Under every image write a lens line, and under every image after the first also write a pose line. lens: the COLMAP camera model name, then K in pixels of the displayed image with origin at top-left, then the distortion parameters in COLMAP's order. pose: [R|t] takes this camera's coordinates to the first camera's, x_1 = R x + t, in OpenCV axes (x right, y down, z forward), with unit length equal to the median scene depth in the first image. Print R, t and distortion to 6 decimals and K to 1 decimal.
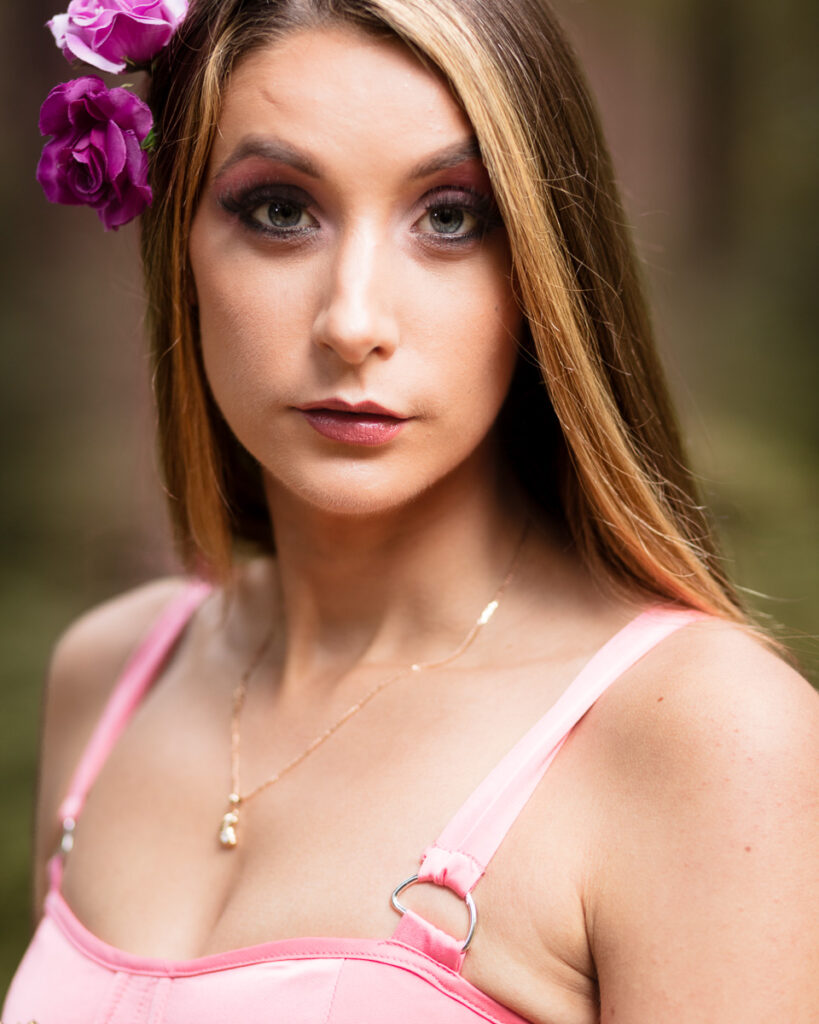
lens RADIAL K [[2584.7, 0, 409.5], [0, 2584.7, 512.0], [0, 0, 1]] dist [-1.471553, -0.327766]
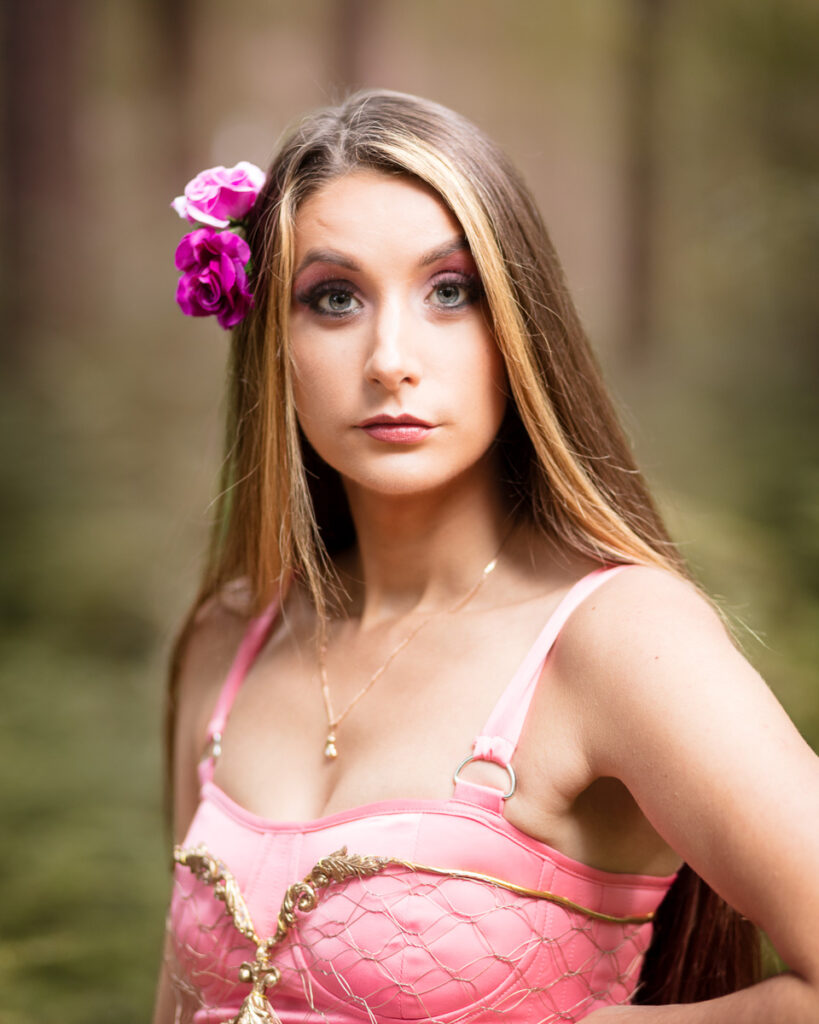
lens RADIAL K [[2584.7, 0, 409.5], [0, 2584.7, 512.0], [0, 0, 1]] dist [-1.471553, -0.327766]
pose [[0.995622, -0.092771, -0.011402, -0.002528], [0.092914, 0.995593, 0.012721, -0.008000], [0.010171, -0.013725, 0.999854, -0.510869]]
